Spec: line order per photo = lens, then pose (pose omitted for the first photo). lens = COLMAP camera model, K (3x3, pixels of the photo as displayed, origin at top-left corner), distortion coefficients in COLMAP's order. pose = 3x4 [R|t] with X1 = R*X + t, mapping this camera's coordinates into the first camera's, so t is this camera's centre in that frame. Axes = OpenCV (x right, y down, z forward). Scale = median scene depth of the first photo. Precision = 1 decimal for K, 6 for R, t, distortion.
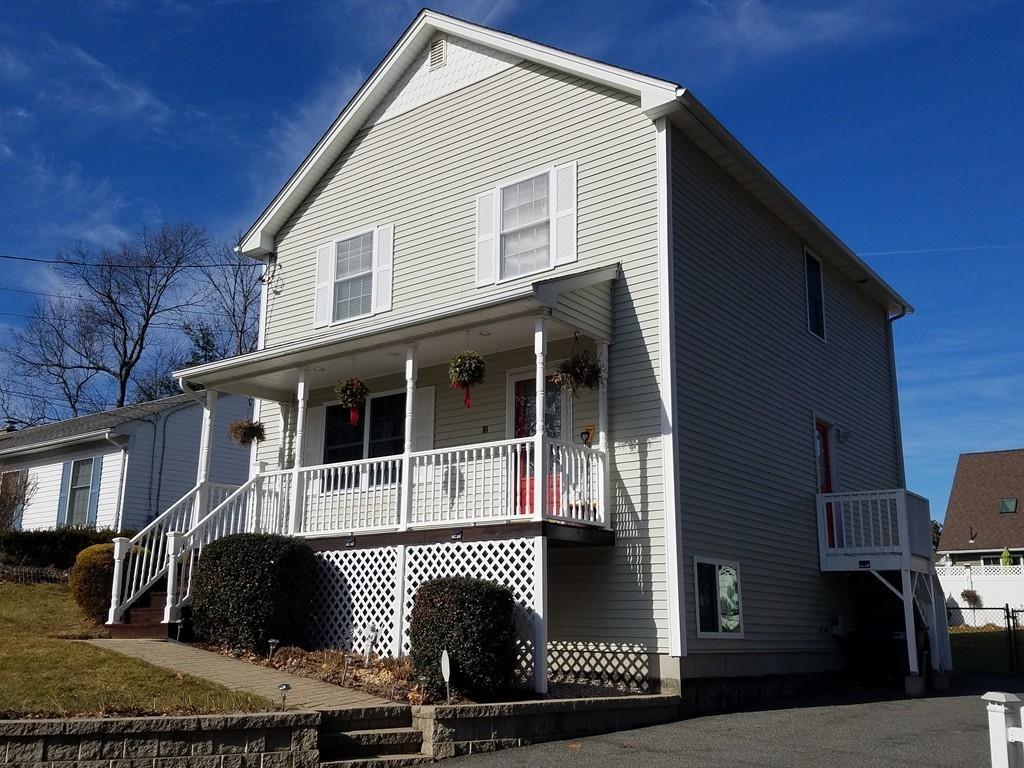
lens RADIAL K [[954.7, 0, 516.2], [0, 954.7, 405.5], [0, 0, 1]] dist [0.320482, -0.672412]
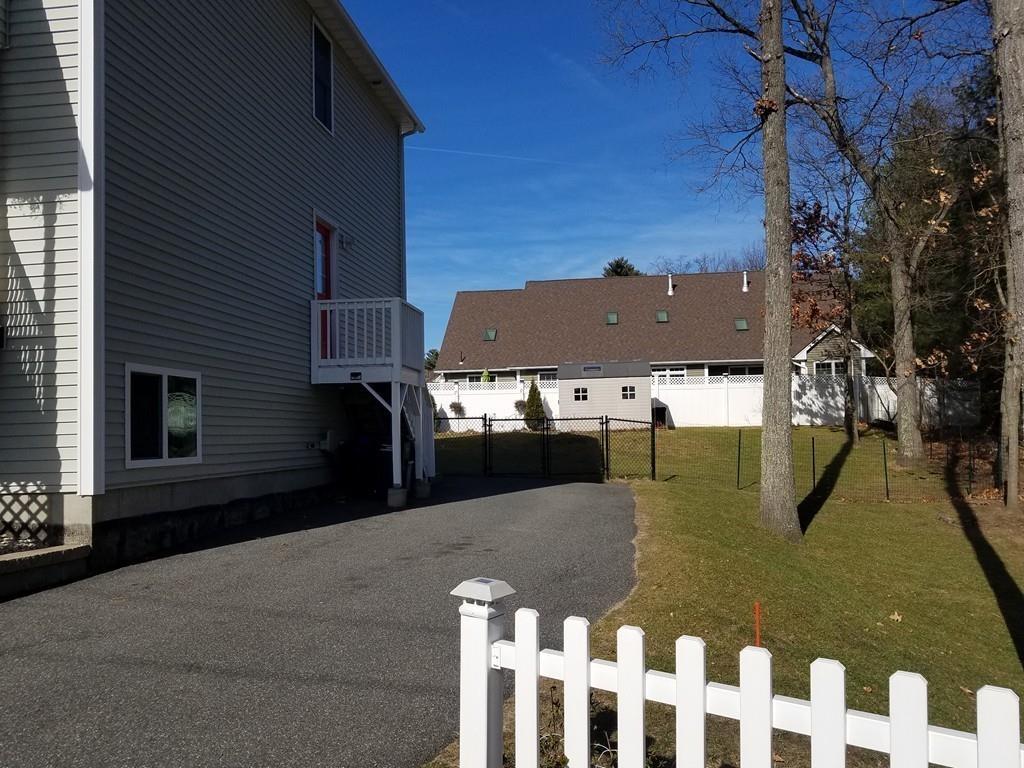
lens RADIAL K [[808.3, 0, 522.3], [0, 808.3, 408.0], [0, 0, 1]] dist [0.000459, -0.000651]
pose [[0.876404, -0.008862, 0.481496, 0.141330], [-0.082083, 0.982451, 0.167487, 0.056774], [-0.474530, -0.186309, 0.860297, 0.298758]]
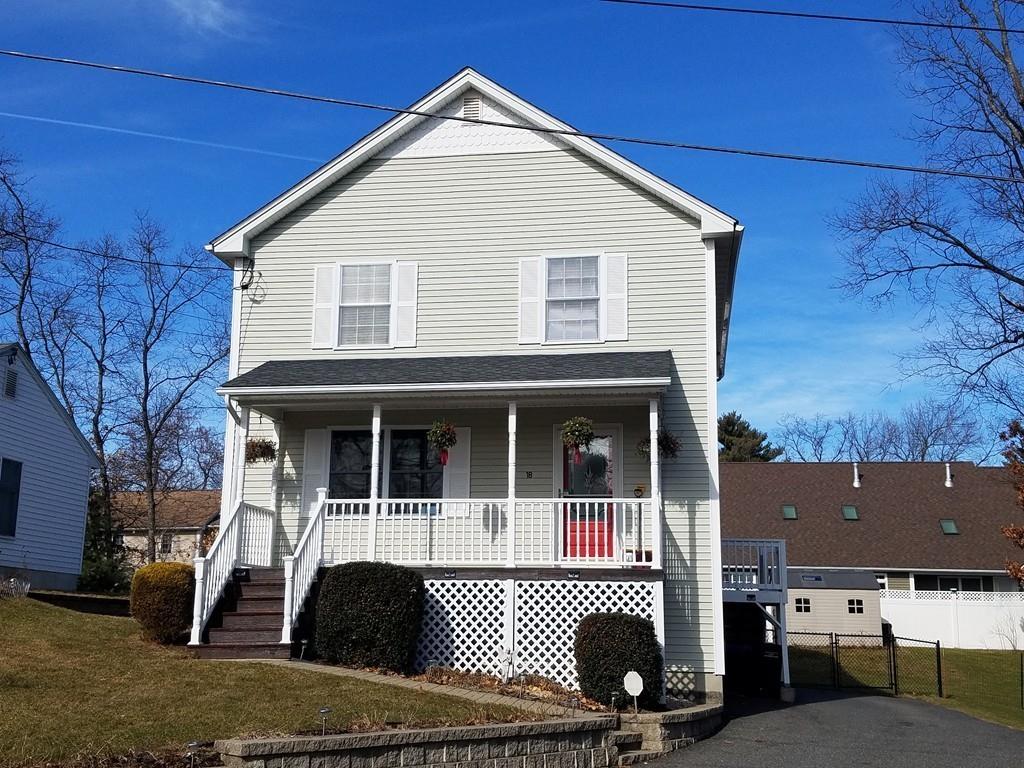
lens RADIAL K [[1171.7, 0, 512.7], [0, 1171.7, 409.1], [0, 0, 1]] dist [0.240438, -0.030785]
pose [[0.883612, 0.096028, 0.458267, -0.741919], [-0.113148, 0.993528, 0.009976, -0.067955], [-0.454343, -0.060667, 0.888759, -0.226102]]
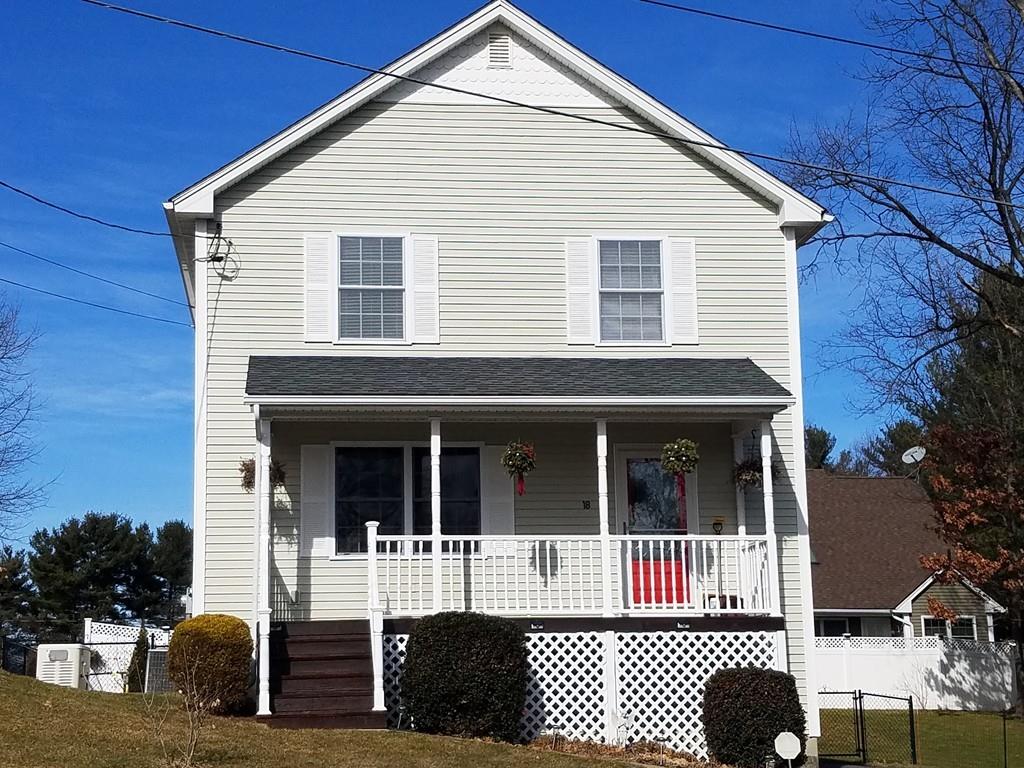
lens RADIAL K [[1824.0, 0, 510.6], [0, 1824.0, 399.0], [0, 0, 1]] dist [0.279417, -0.047393]
pose [[0.721890, 0.104263, 0.684108, -1.406879], [-0.134159, 0.990915, -0.009454, -0.053515], [-0.678879, -0.084955, 0.729319, -0.247258]]
